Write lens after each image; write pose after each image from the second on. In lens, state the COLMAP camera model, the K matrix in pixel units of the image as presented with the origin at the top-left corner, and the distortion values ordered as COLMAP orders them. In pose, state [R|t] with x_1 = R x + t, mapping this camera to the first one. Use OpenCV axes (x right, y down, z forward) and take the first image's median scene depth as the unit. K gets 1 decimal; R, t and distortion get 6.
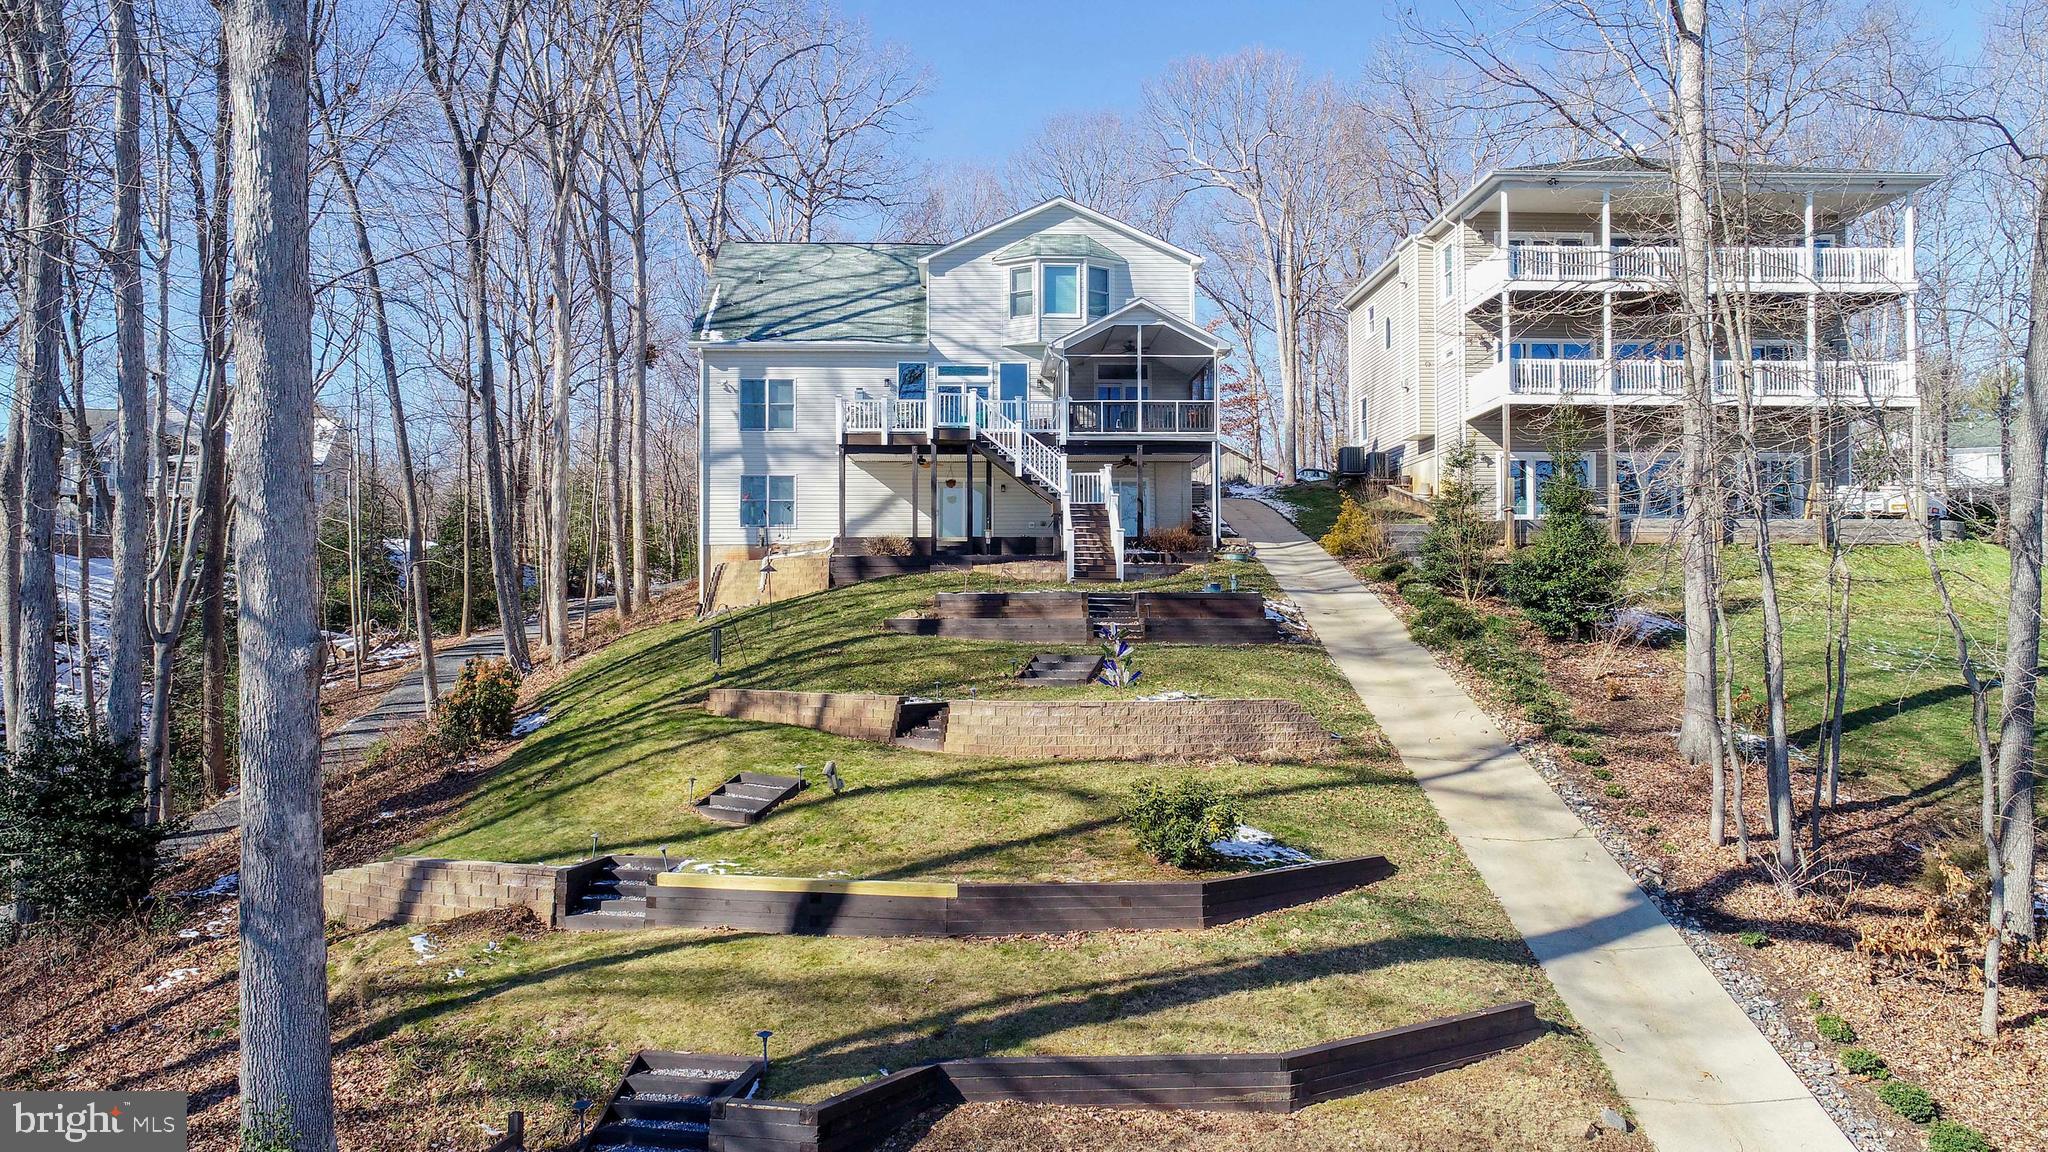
lens RADIAL K [[1364.6, 0, 1008.7], [0, 1364.6, 575.8], [0, 0, 1]] dist [-0.006235, 0.002783]
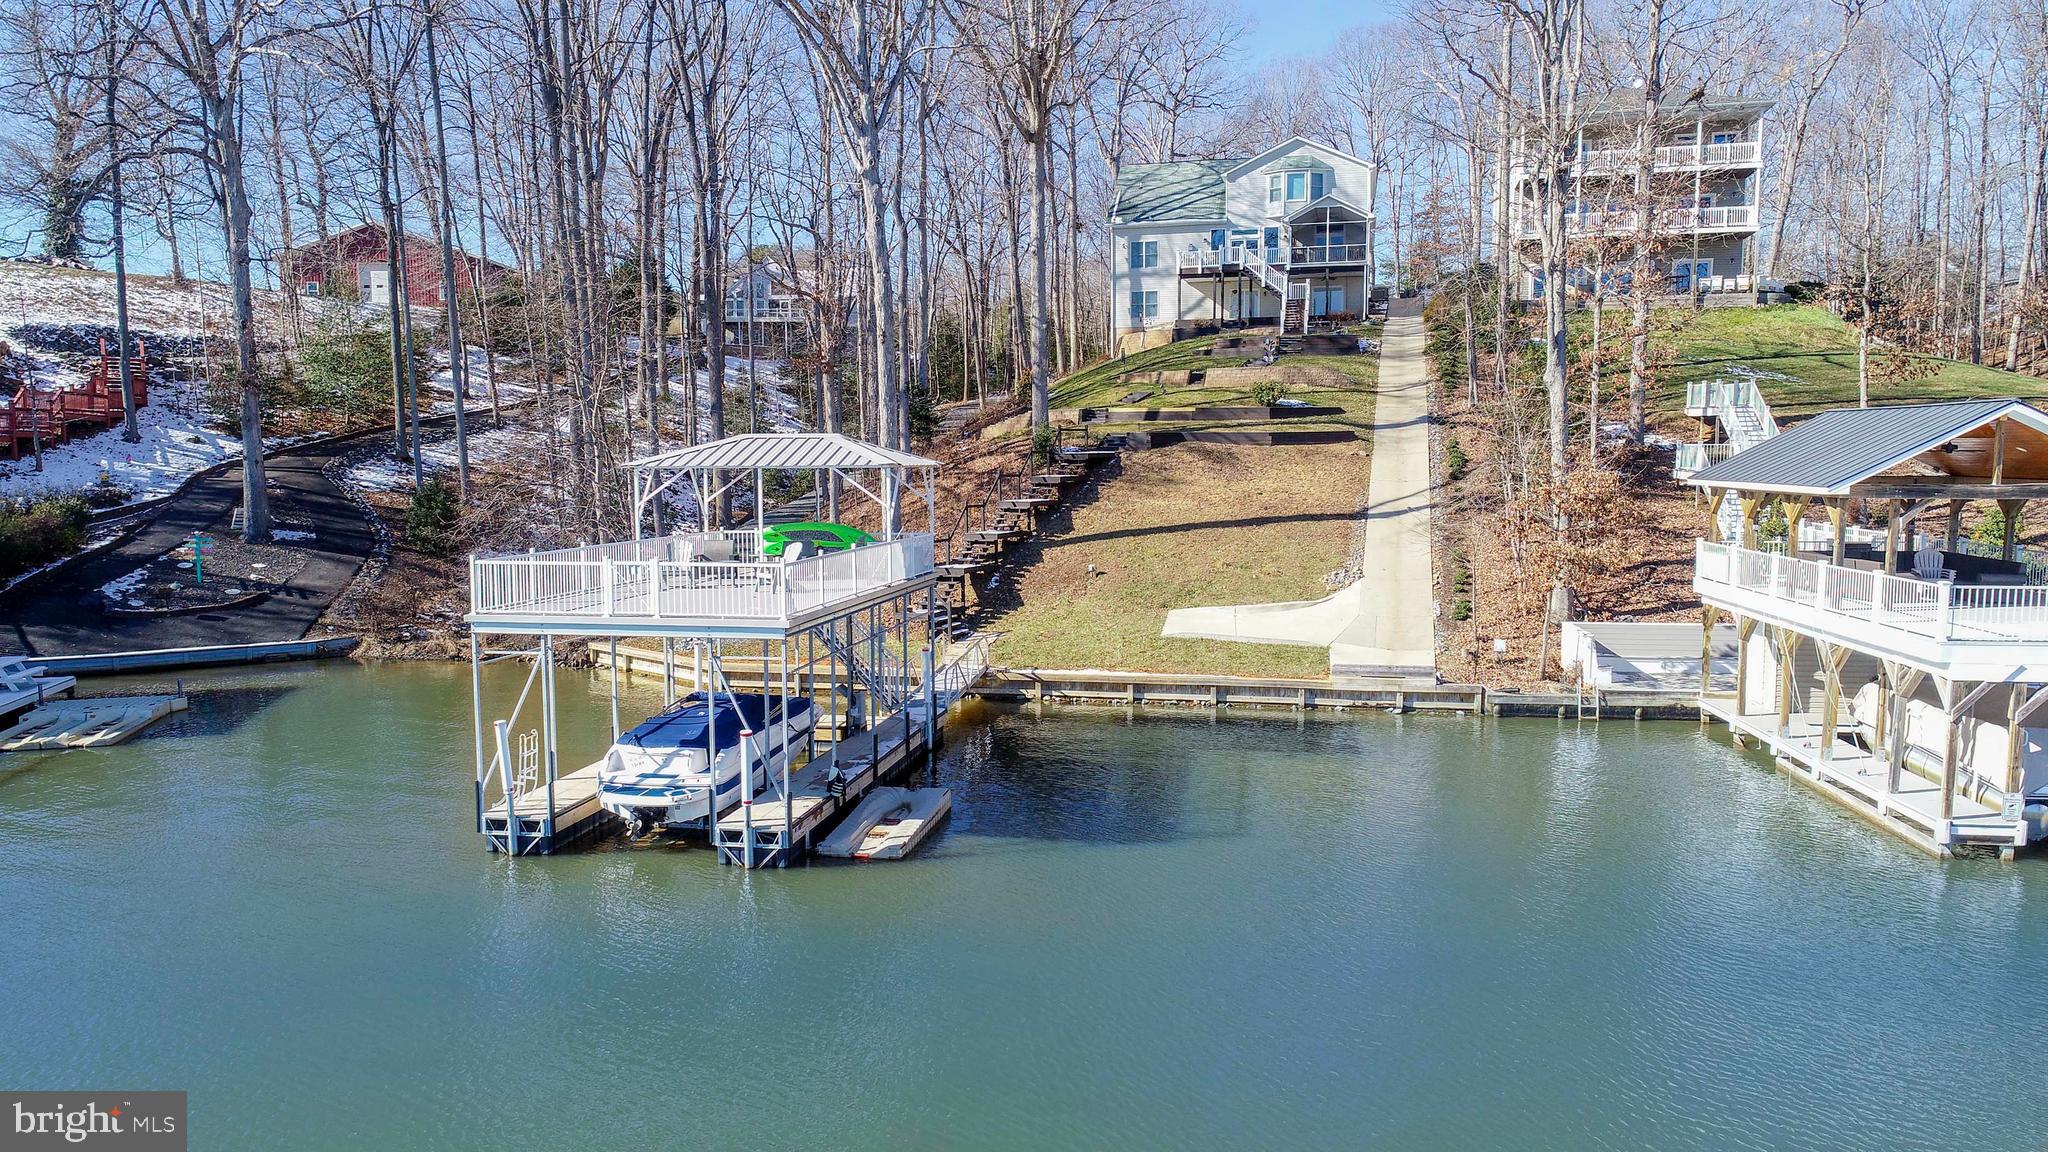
lens RADIAL K [[1364.6, 0, 1018.9], [0, 1364.6, 586.1], [0, 0, 1]] dist [-0.006235, 0.002783]
pose [[0.962362, 0.021921, -0.270885, 0.194355], [0.013787, 0.991521, 0.129216, 0.092374], [0.271421, -0.128087, 0.953899, -0.992848]]
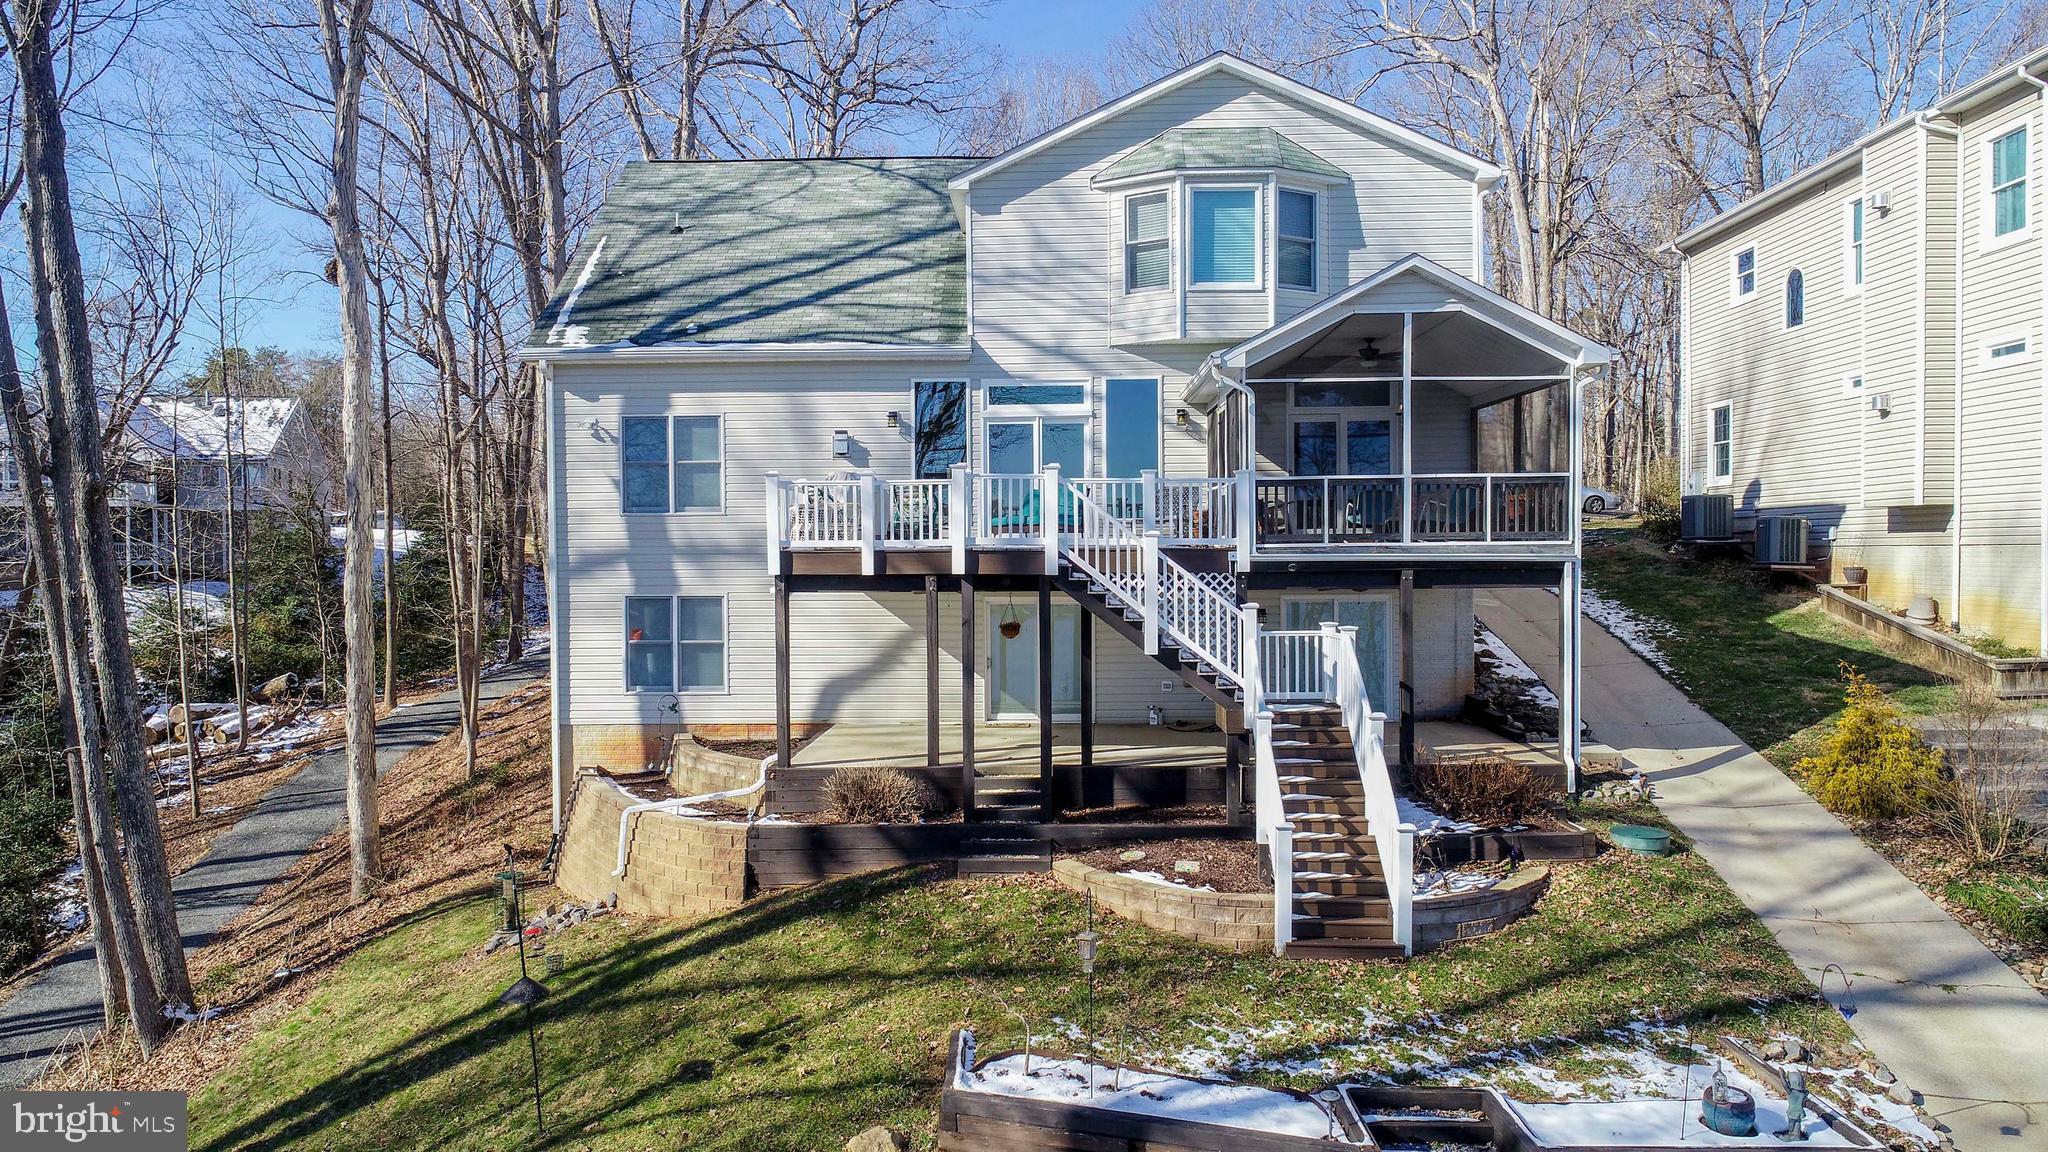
lens RADIAL K [[1364.6, 0, 1012.5], [0, 1364.6, 573.6], [0, 0, 1]] dist [-0.006235, 0.002783]
pose [[0.997625, -0.003958, -0.068759, -0.006785], [0.007210, 0.998863, 0.047116, -0.107583], [0.068495, -0.047500, 0.996520, 0.476449]]
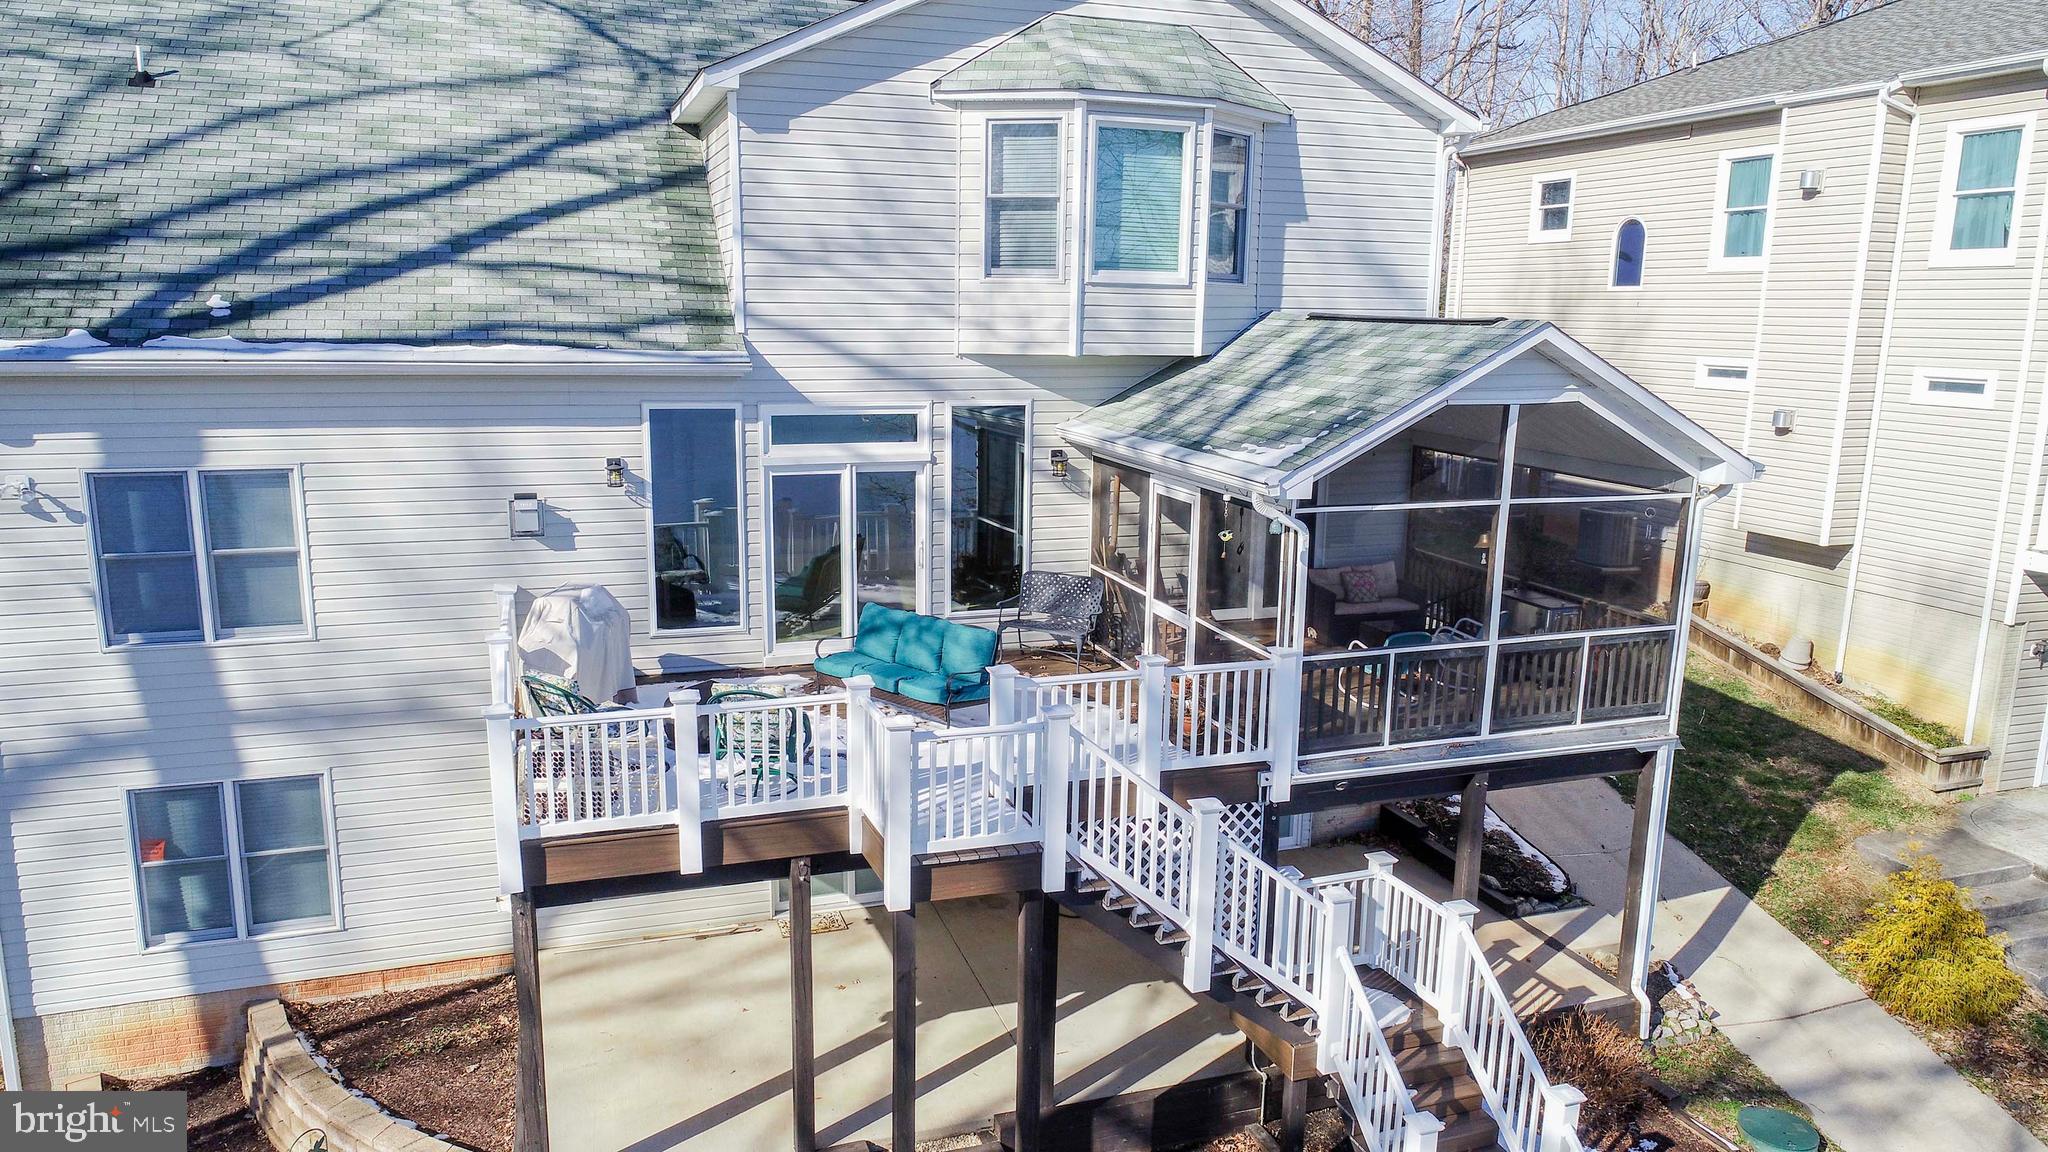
lens RADIAL K [[1364.6, 0, 1017.4], [0, 1364.6, 578.4], [0, 0, 1]] dist [-0.006235, 0.002783]
pose [[0.952705, -0.044447, 0.300629, -0.098103], [-0.025494, 0.974070, 0.224806, -0.194197], [-0.302826, -0.221839, 0.926868, 0.675281]]
